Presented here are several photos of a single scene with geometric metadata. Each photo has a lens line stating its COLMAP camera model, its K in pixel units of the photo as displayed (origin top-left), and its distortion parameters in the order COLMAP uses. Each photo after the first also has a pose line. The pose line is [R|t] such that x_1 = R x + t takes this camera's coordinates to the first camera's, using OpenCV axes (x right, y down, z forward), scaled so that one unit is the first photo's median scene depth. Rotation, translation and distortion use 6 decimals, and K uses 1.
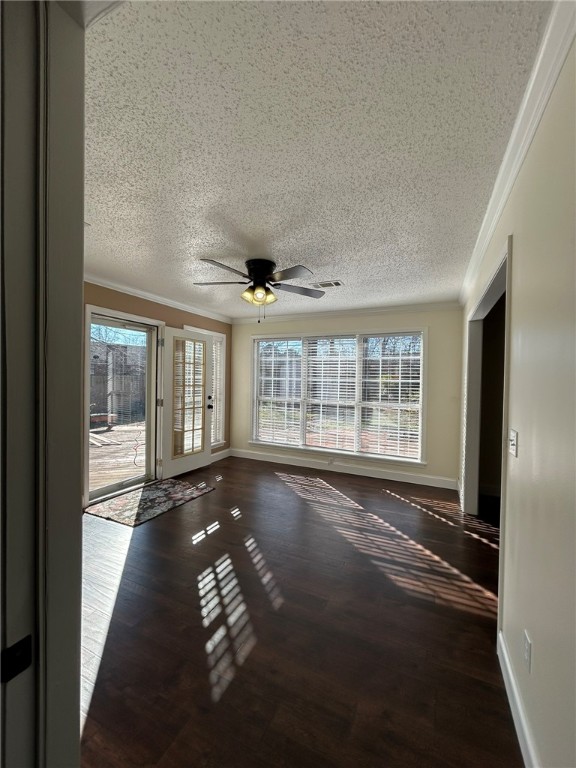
lens RADIAL K [[309.1, 0, 288.0], [0, 309.1, 384.0], [0, 0, 1]] dist [-0.000553, -0.001942]
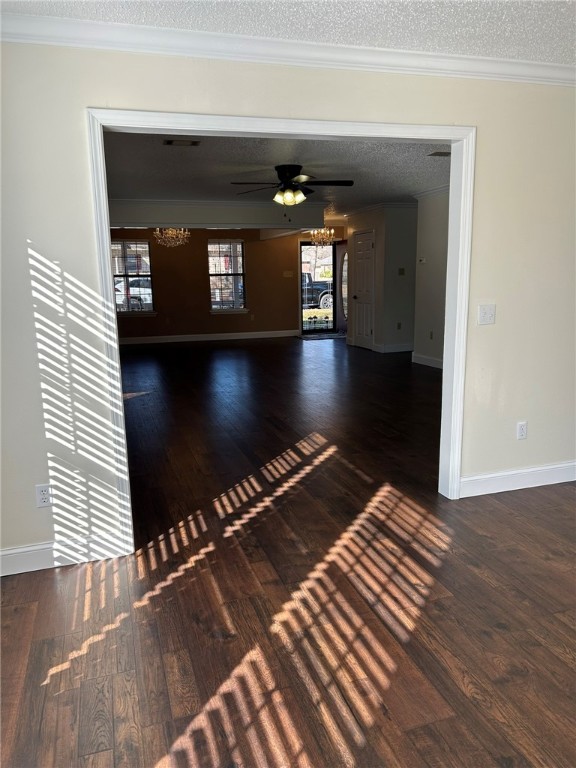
lens RADIAL K [[576.0, 0, 289.6], [0, 576.0, 390.9], [0, 0, 1]] dist [0.046714, -0.052319]
pose [[-0.701381, -0.135068, 0.699872, -0.239320], [0.030115, 0.975390, 0.218420, -0.020929], [-0.712150, 0.174272, -0.680052, 1.665745]]
